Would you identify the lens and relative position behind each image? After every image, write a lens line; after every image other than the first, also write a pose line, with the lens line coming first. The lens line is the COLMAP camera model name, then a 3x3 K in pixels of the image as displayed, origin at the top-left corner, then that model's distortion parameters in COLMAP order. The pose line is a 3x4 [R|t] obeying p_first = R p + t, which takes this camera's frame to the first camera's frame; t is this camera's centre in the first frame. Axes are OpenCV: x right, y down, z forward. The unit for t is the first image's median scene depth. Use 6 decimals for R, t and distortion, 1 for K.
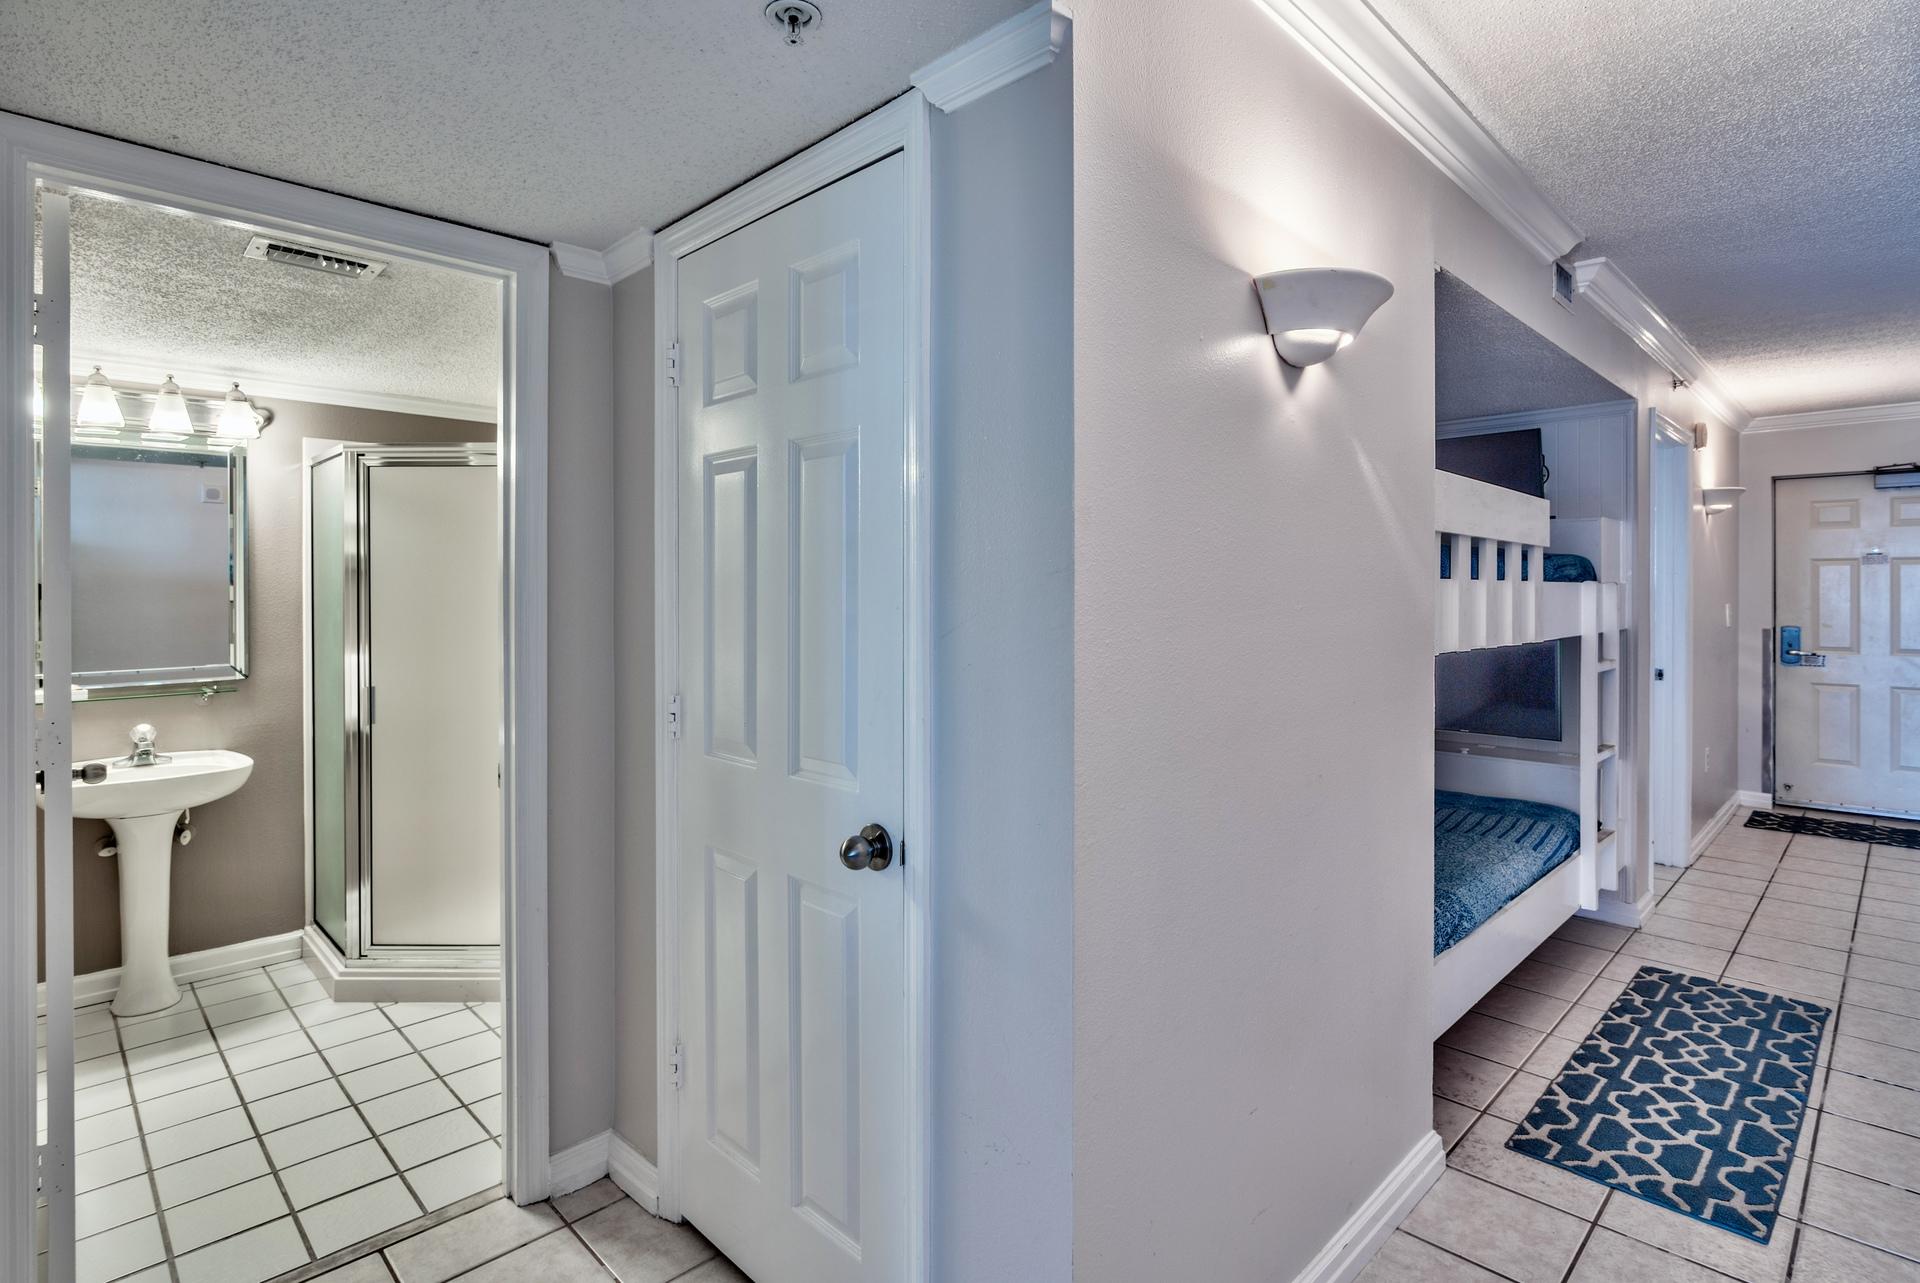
lens RADIAL K [[965.9, 0, 919.0], [0, 965.9, 610.5], [0, 0, 1]] dist [0.001658, -0.002489]
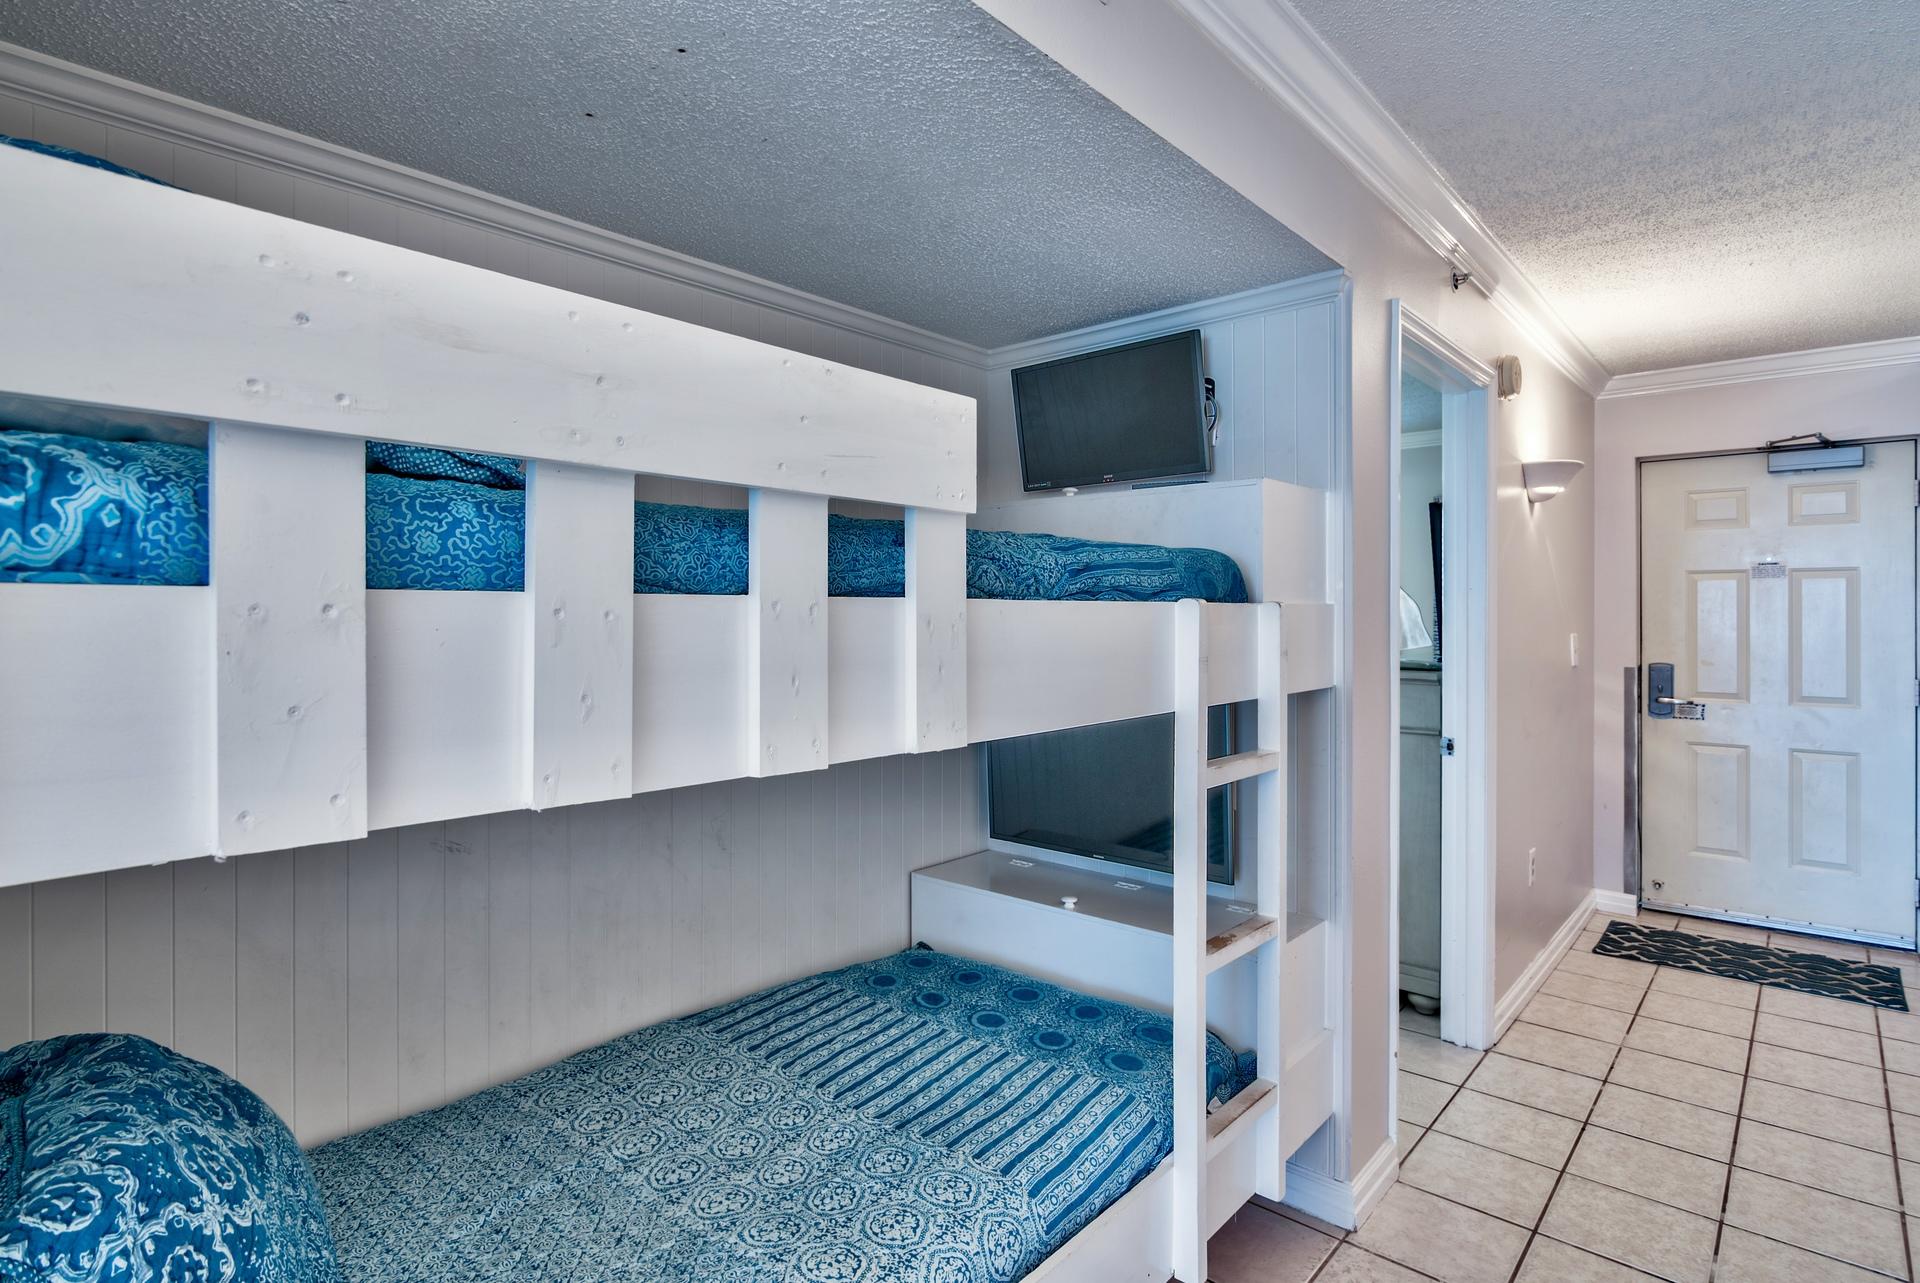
lens RADIAL K [[965.9, 0, 964.7], [0, 965.9, 634.9], [0, 0, 1]] dist [0.001658, -0.002489]
pose [[0.997166, -0.004078, 0.075119, 0.337918], [0.004097, 0.999992, -0.000103, -0.007528], [-0.075118, 0.000410, 0.997175, 0.326069]]
